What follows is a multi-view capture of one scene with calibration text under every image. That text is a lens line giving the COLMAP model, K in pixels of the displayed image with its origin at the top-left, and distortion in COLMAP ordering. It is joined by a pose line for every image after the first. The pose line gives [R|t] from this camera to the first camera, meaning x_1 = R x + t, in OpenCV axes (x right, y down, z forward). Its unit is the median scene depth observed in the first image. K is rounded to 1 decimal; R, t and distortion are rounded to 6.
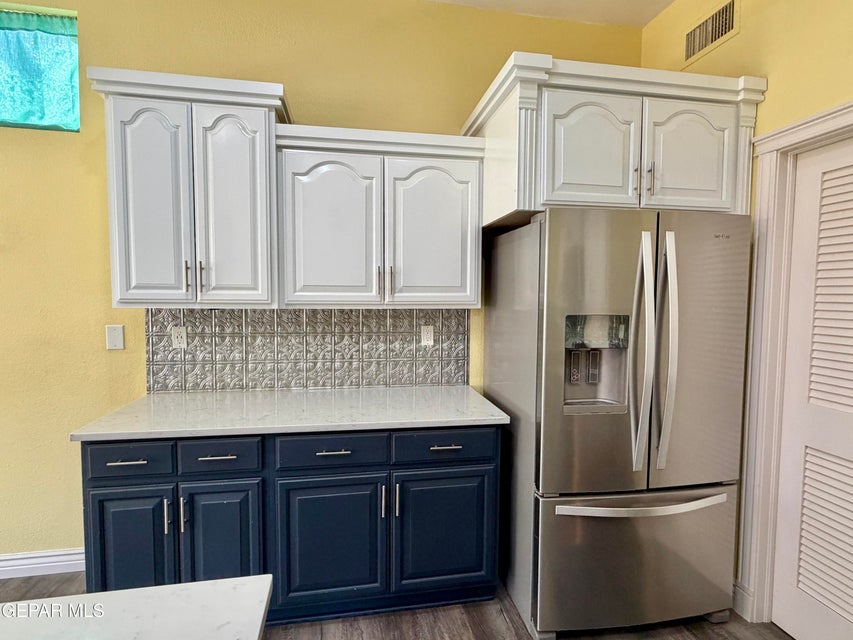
lens RADIAL K [[437.8, 0, 423.7], [0, 437.8, 321.8], [0, 0, 1]] dist [0.001345, 0.000329]
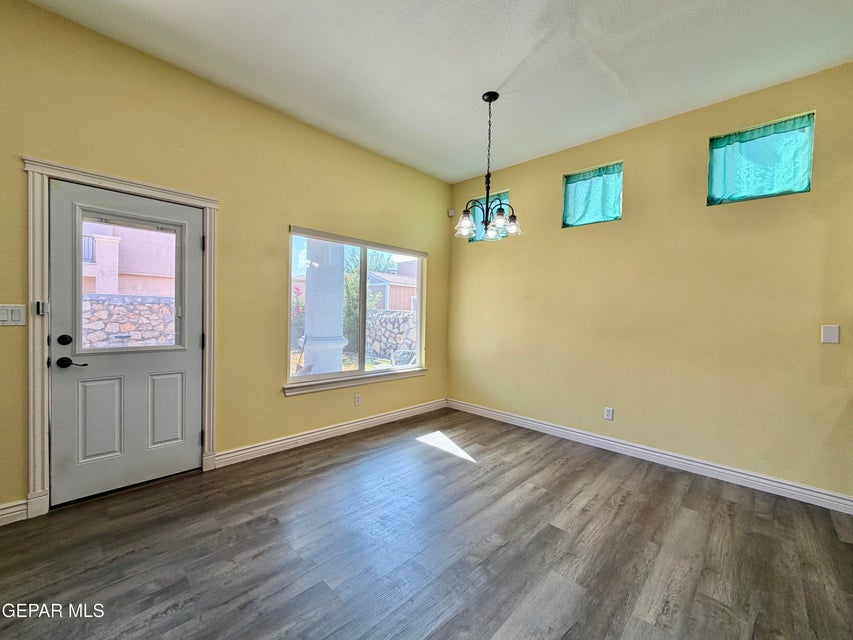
lens RADIAL K [[350.4, 0, 425.4], [0, 350.4, 321.3], [0, 0, 1]] dist [-0.000385, 0.000156]
pose [[0.582752, 0.024685, -0.812275, -0.589272], [-0.068911, 0.997439, -0.019127, 0.109405], [0.809723, 0.067121, 0.582960, -0.693485]]
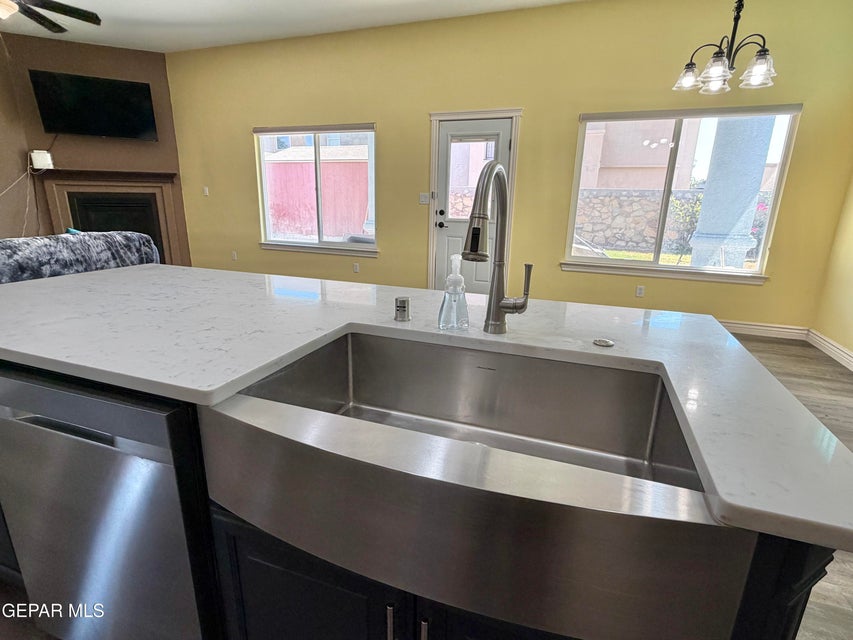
lens RADIAL K [[437.8, 0, 423.7], [0, 437.8, 321.8], [0, 0, 1]] dist [0.001345, 0.000329]
pose [[-0.519726, 0.214699, -0.826916, 0.137733], [-0.075980, 0.952457, 0.295048, 0.086175], [0.850948, 0.216174, -0.478703, 0.260952]]
